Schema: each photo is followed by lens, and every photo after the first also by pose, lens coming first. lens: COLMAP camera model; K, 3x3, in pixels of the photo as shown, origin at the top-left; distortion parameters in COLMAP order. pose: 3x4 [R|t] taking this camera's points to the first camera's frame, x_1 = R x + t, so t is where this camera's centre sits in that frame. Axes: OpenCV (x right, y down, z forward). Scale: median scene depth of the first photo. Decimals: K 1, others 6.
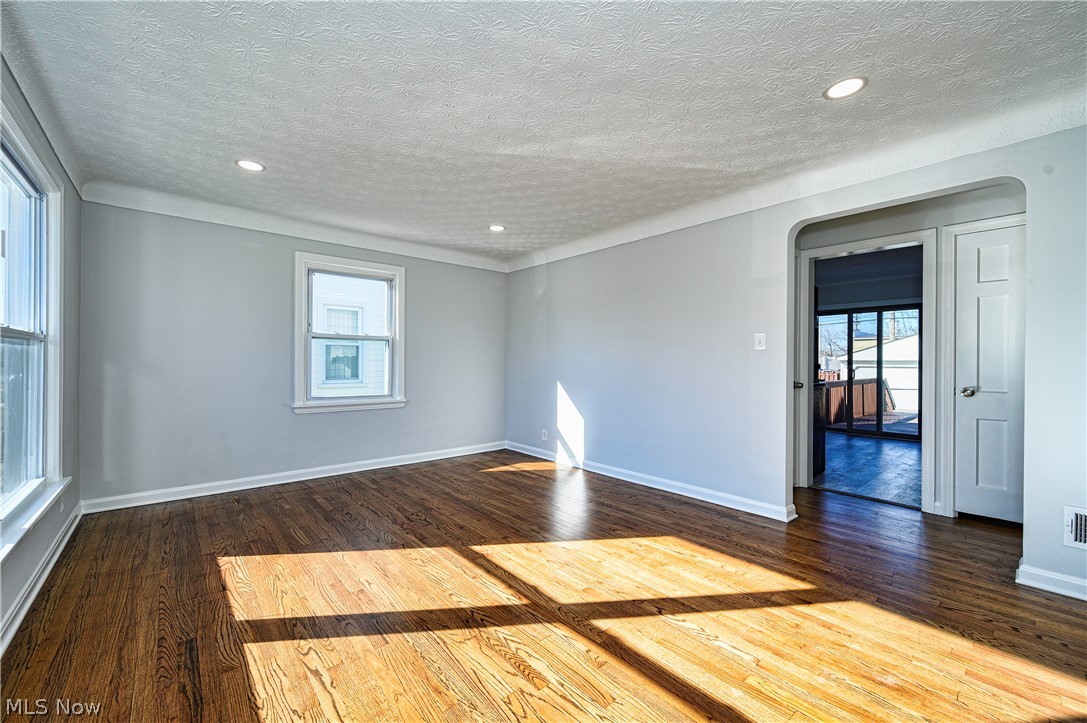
lens RADIAL K [[431.6, 0, 543.2], [0, 431.6, 360.0], [0, 0, 1]] dist [-0.000714, -0.000262]
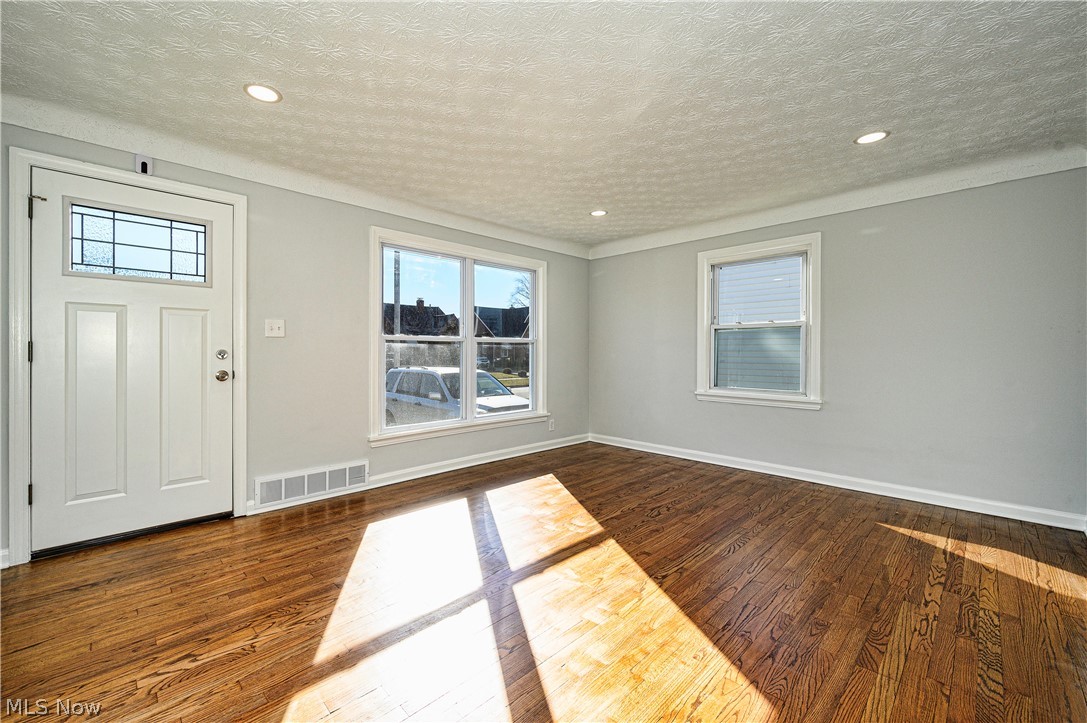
lens RADIAL K [[439.8, 0, 501.2], [0, 439.8, 355.0], [0, 0, 1]] dist [-0.000819, -0.000190]
pose [[0.021609, 0.000380, -0.999766, 0.667626], [0.004369, 0.999990, 0.000475, 0.008135], [0.999757, -0.004378, 0.021608, 0.580829]]
